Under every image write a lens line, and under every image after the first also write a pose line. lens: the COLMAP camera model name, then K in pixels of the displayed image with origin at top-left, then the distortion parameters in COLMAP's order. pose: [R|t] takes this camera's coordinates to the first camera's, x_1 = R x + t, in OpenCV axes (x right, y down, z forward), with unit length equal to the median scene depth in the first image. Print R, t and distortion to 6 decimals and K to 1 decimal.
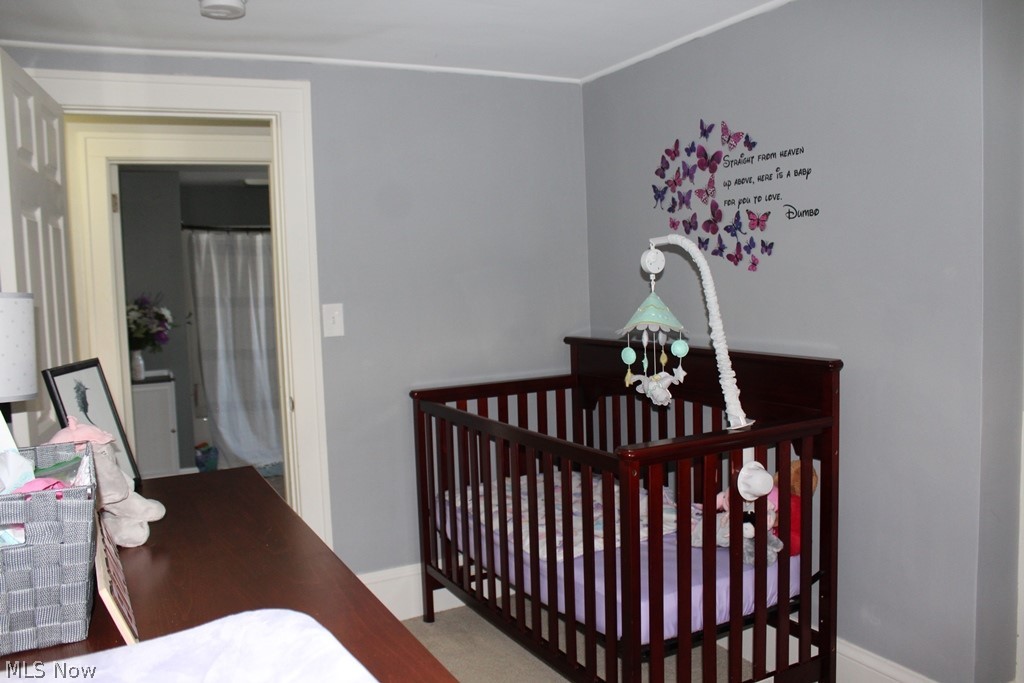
lens RADIAL K [[857.9, 0, 512.2], [0, 857.9, 342.3], [0, 0, 1]] dist [-0.155784, 0.122519]
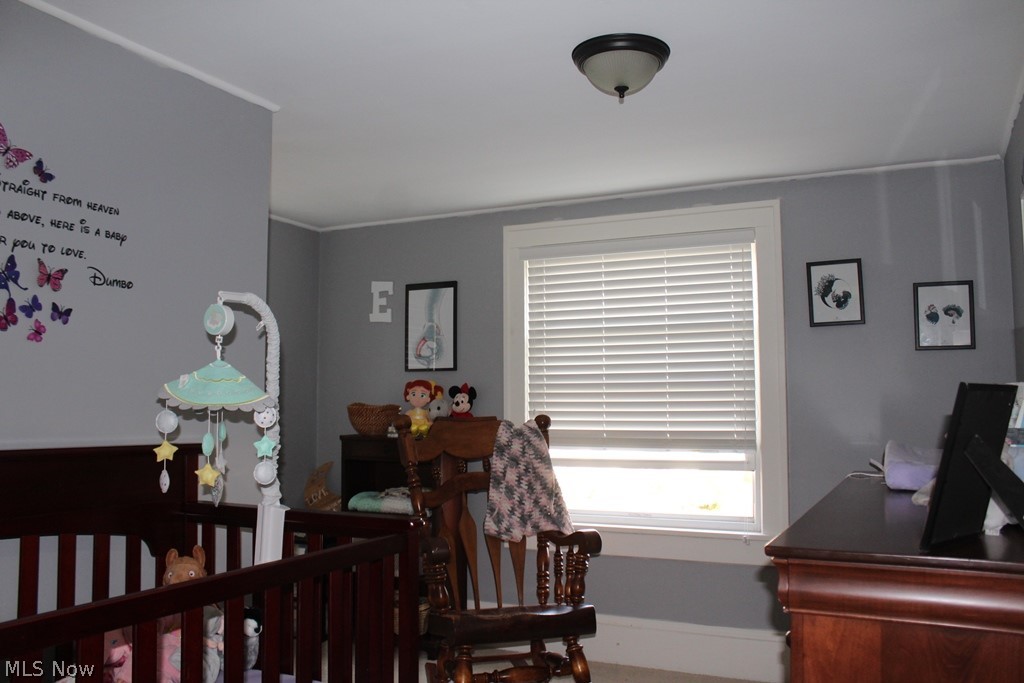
lens RADIAL K [[857.9, 0, 511.1], [0, 857.9, 337.8], [0, 0, 1]] dist [-0.155784, 0.122519]
pose [[-0.580674, 0.105163, 0.807316, -0.547783], [0.085953, 0.993999, -0.067657, -0.003304], [-0.809586, 0.030105, -0.586228, 1.109436]]
